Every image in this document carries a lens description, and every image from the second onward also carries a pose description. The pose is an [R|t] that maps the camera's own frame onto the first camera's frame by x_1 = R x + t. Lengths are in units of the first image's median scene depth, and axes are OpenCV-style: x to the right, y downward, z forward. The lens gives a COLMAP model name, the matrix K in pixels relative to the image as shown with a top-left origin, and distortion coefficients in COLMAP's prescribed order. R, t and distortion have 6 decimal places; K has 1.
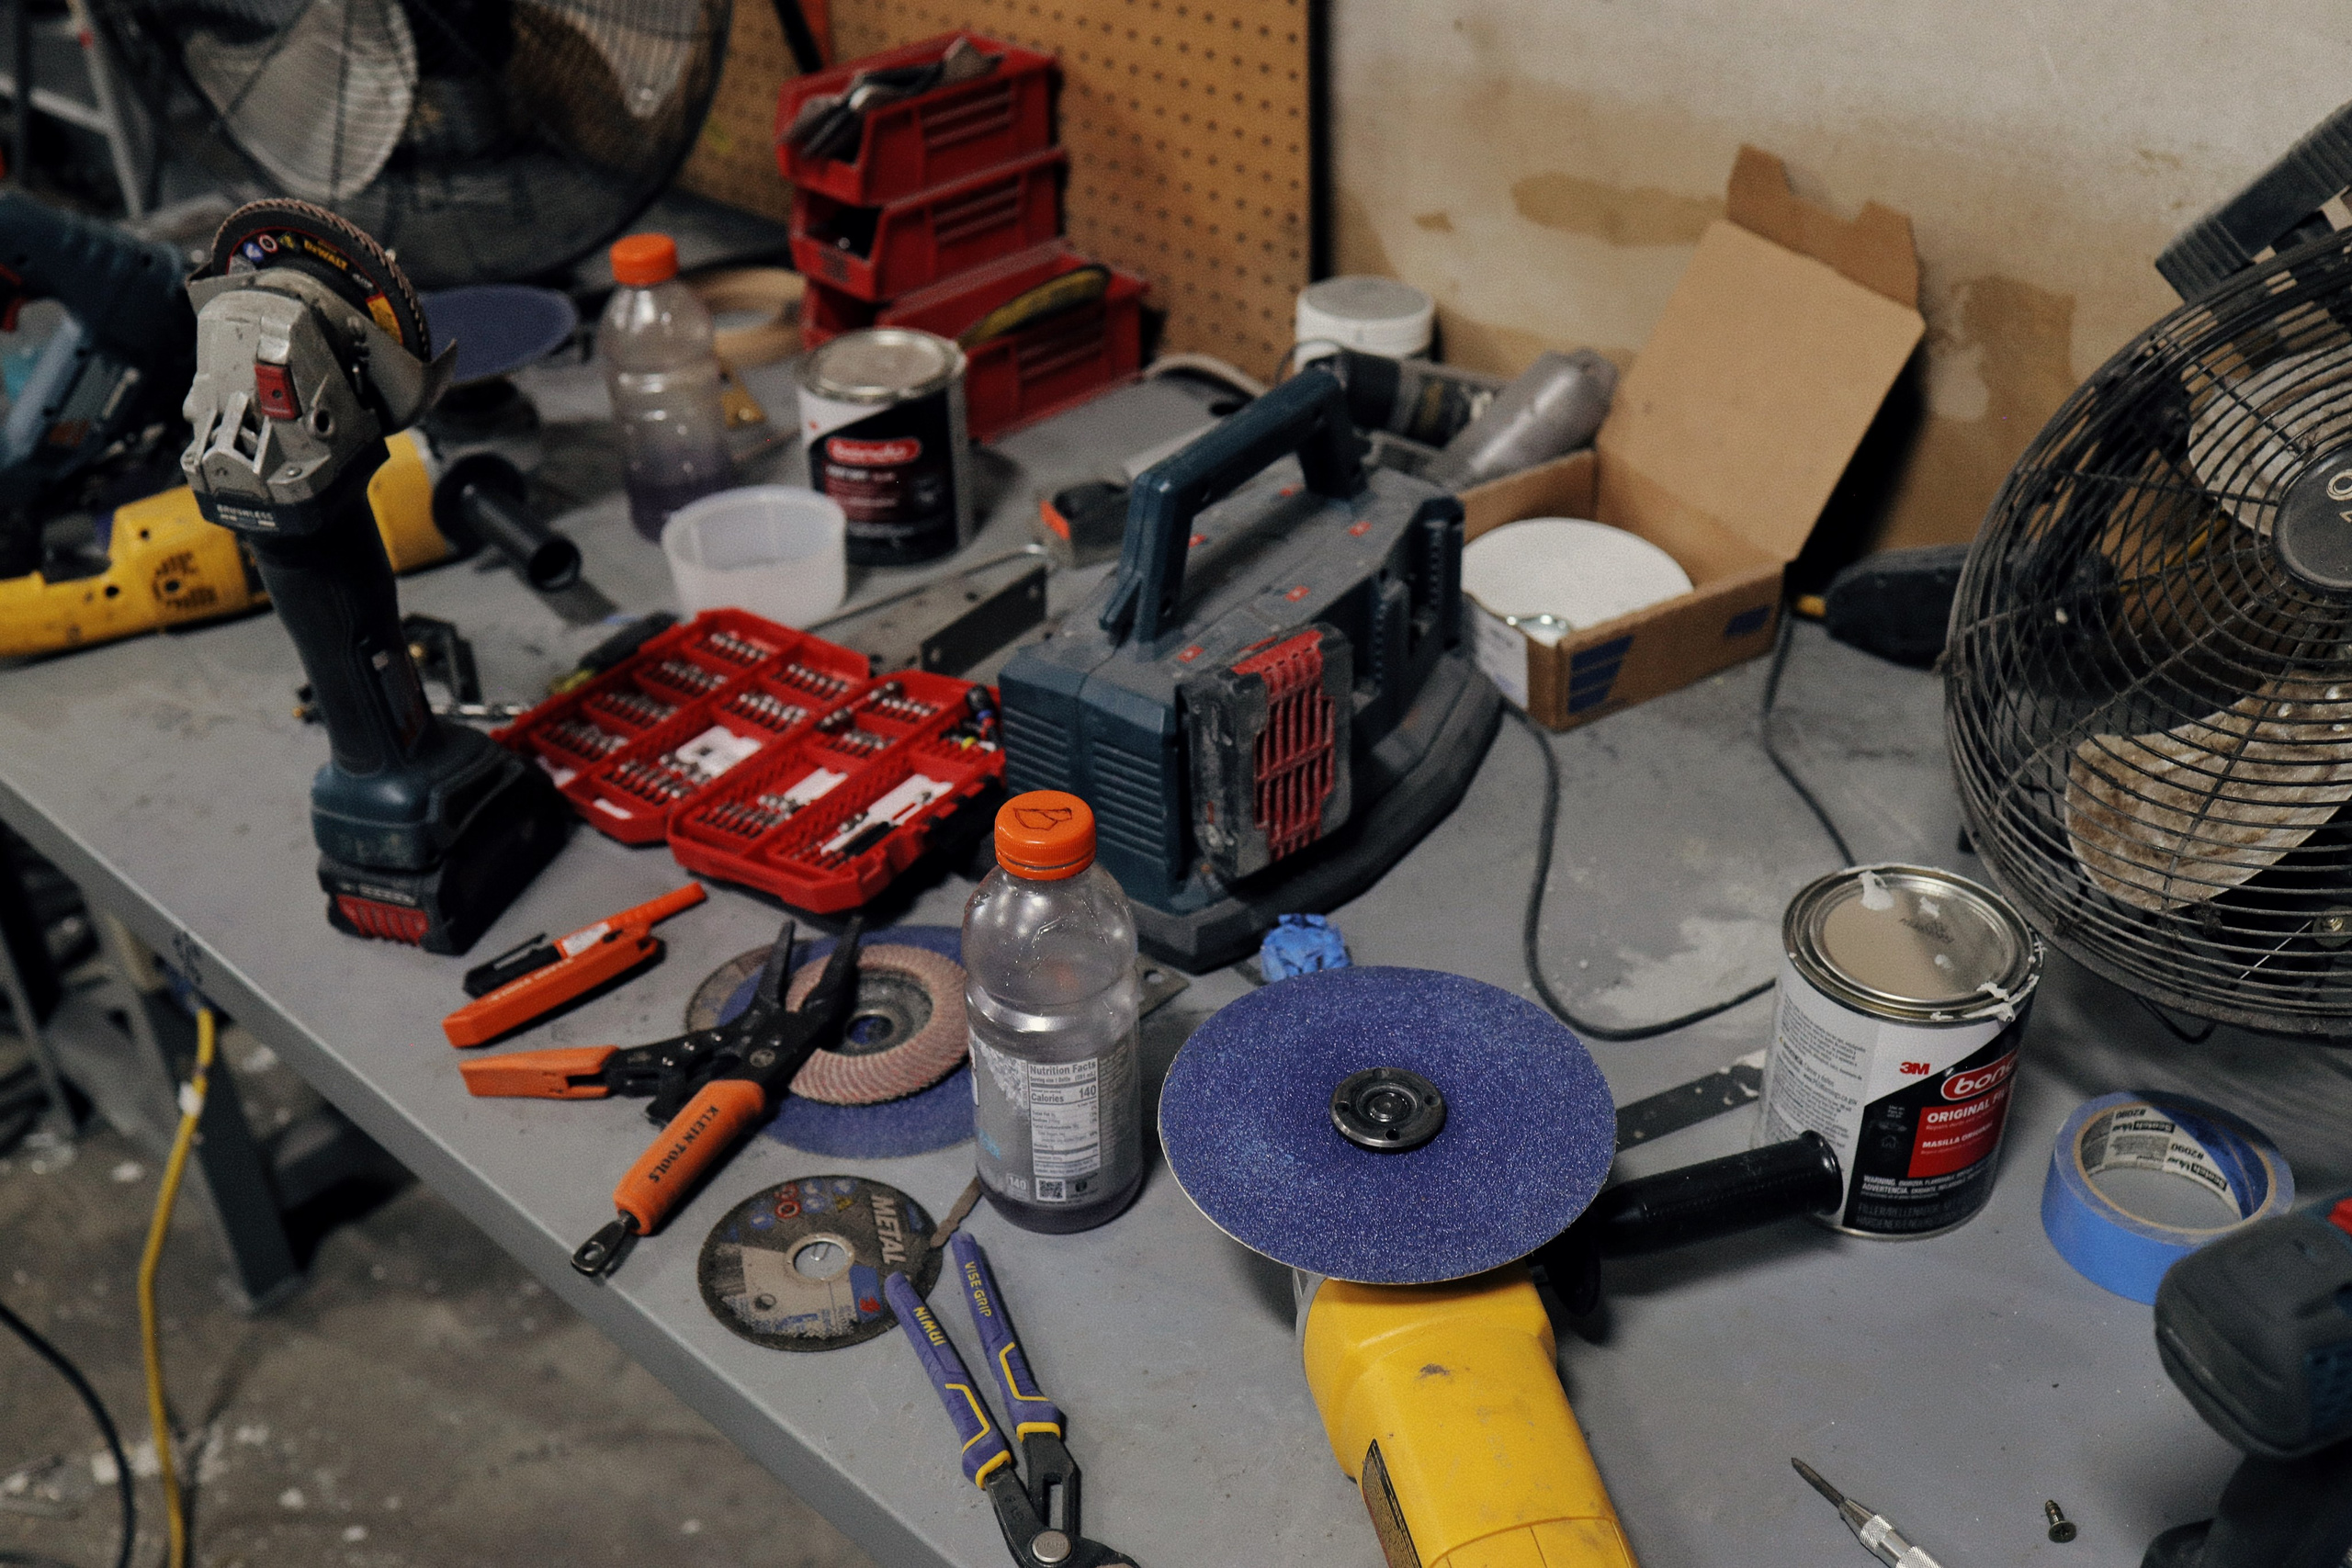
lens RADIAL K [[2372.7, 0, 1169.6], [0, 2372.7, 784.1], [0, 0, 1]] dist [-0.051745, 0.000000]
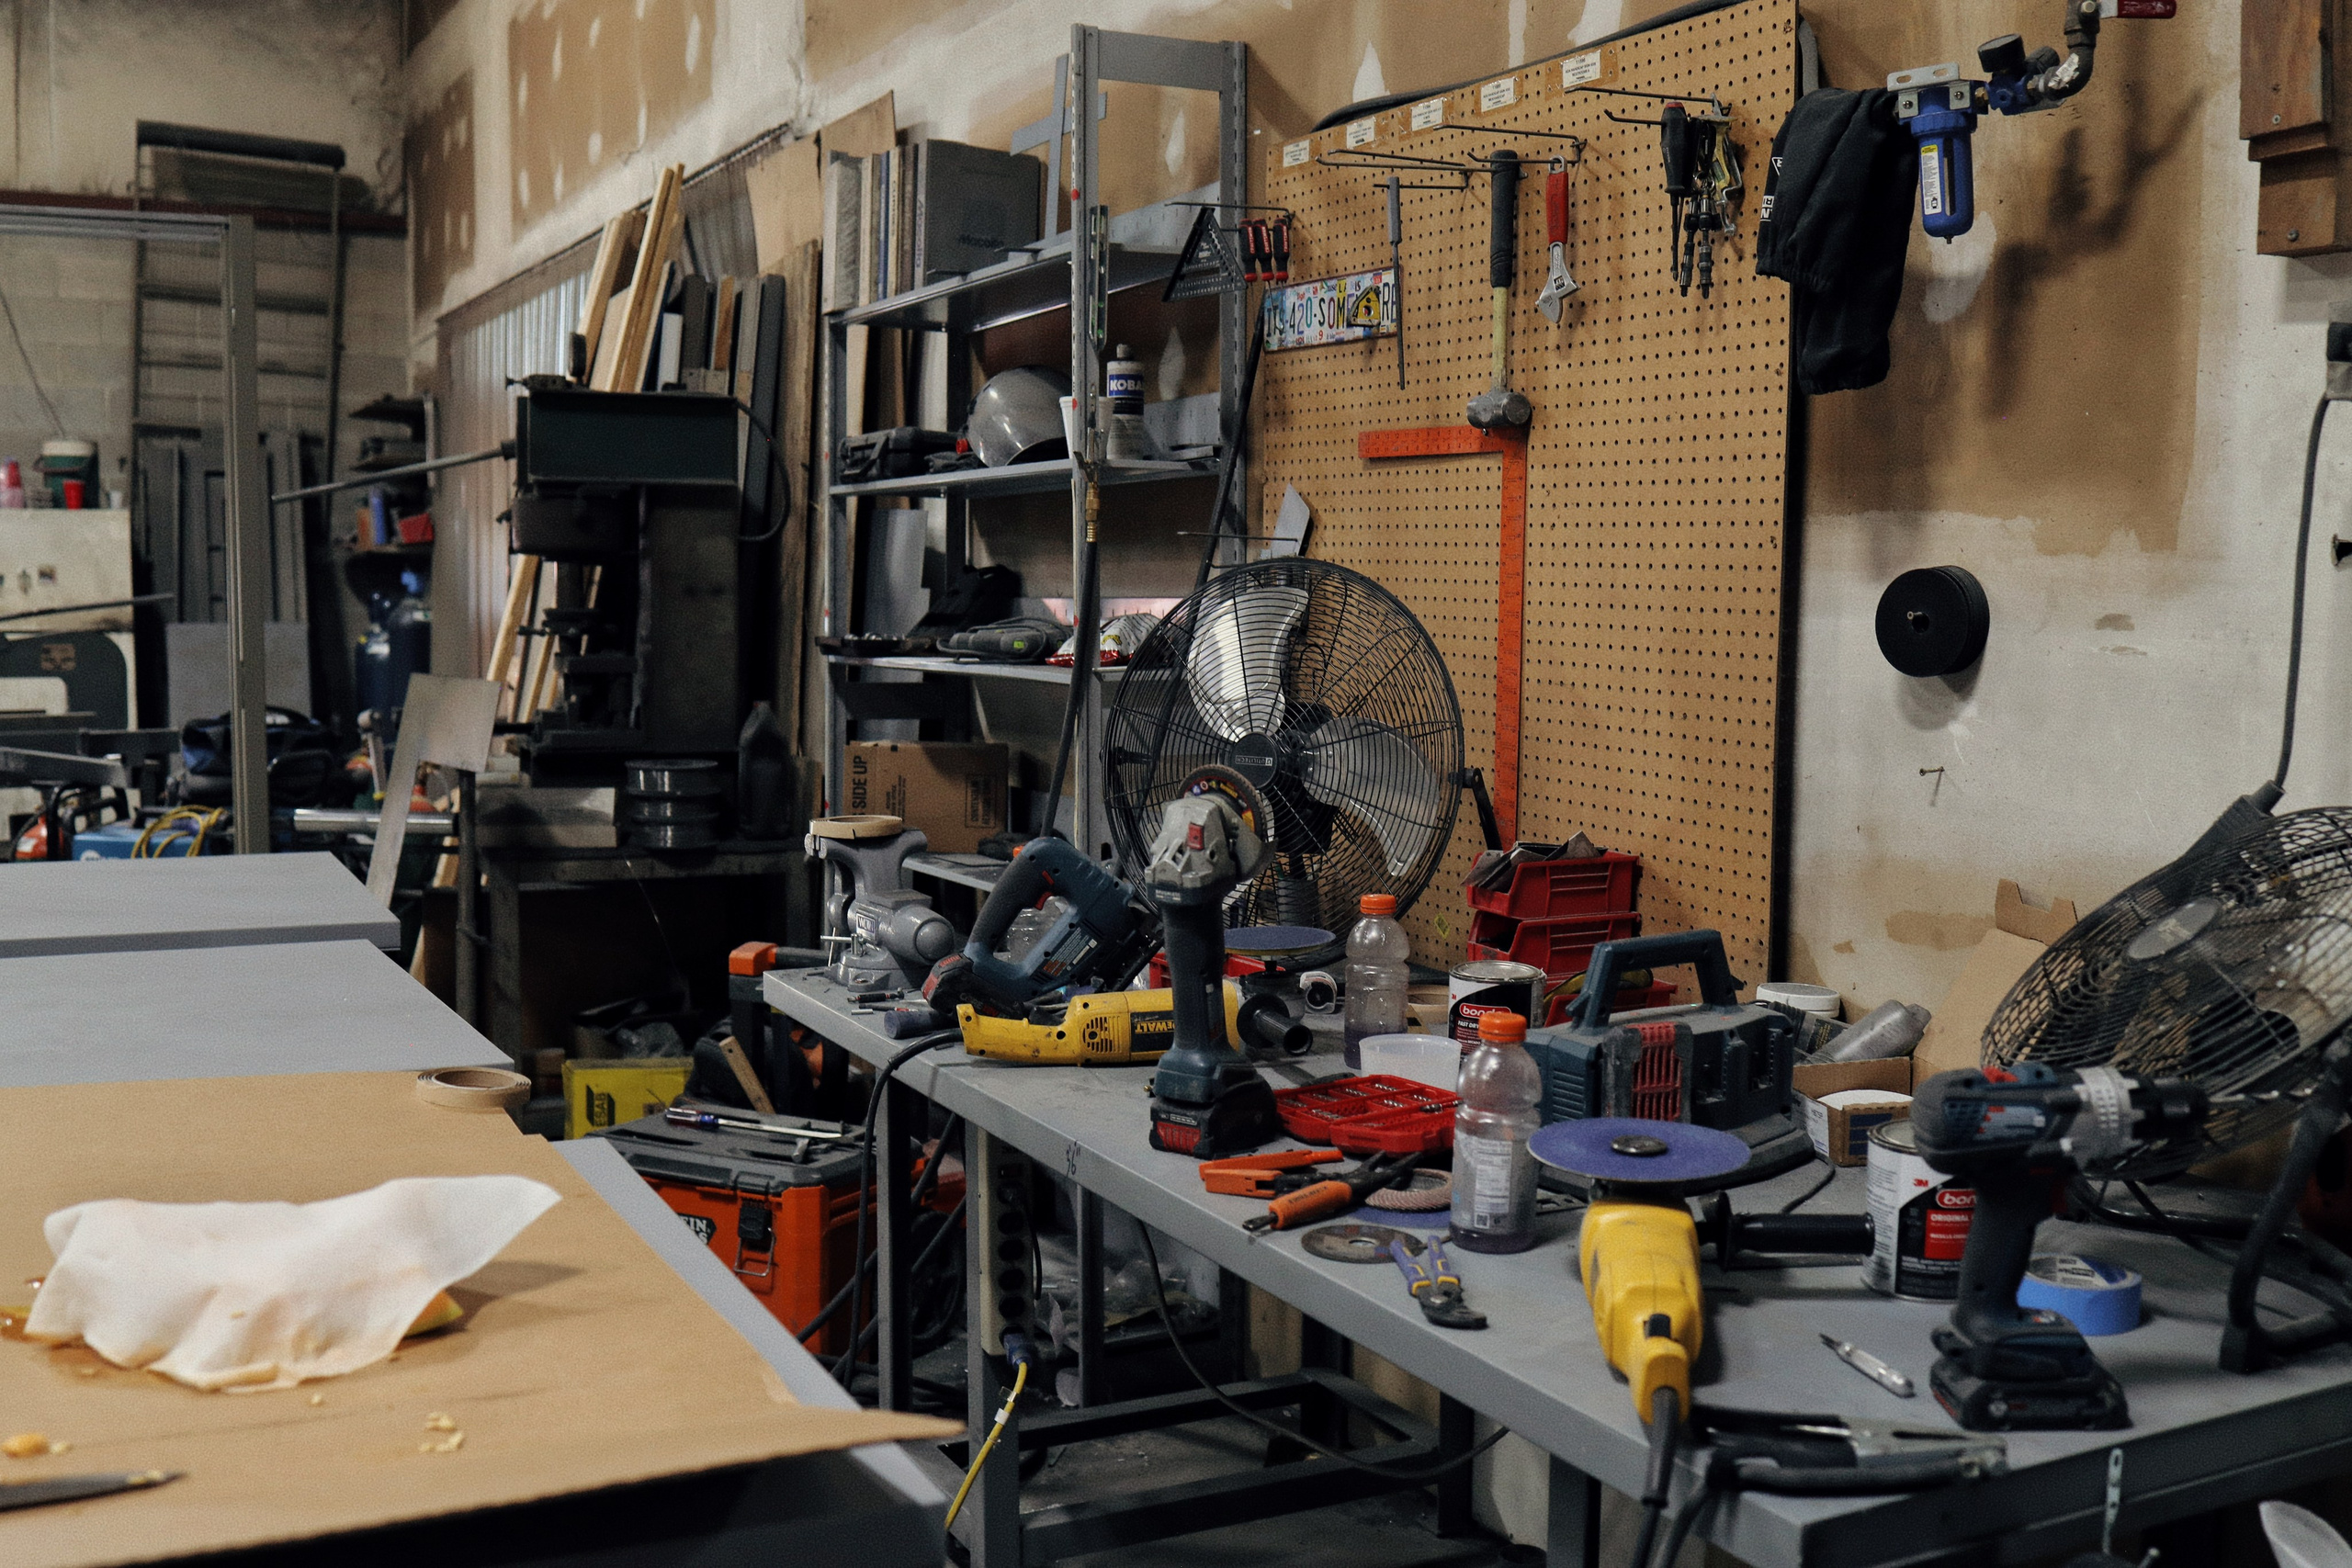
lens RADIAL K [[2372.7, 0, 1180.1], [0, 2372.7, 784.3], [0, 0, 1]] dist [-0.051745, 0.000000]
pose [[0.939953, 0.071806, -0.333666, 0.242870], [-0.220795, 0.873425, -0.434025, 0.537838], [0.260267, 0.481635, 0.836833, -0.625691]]
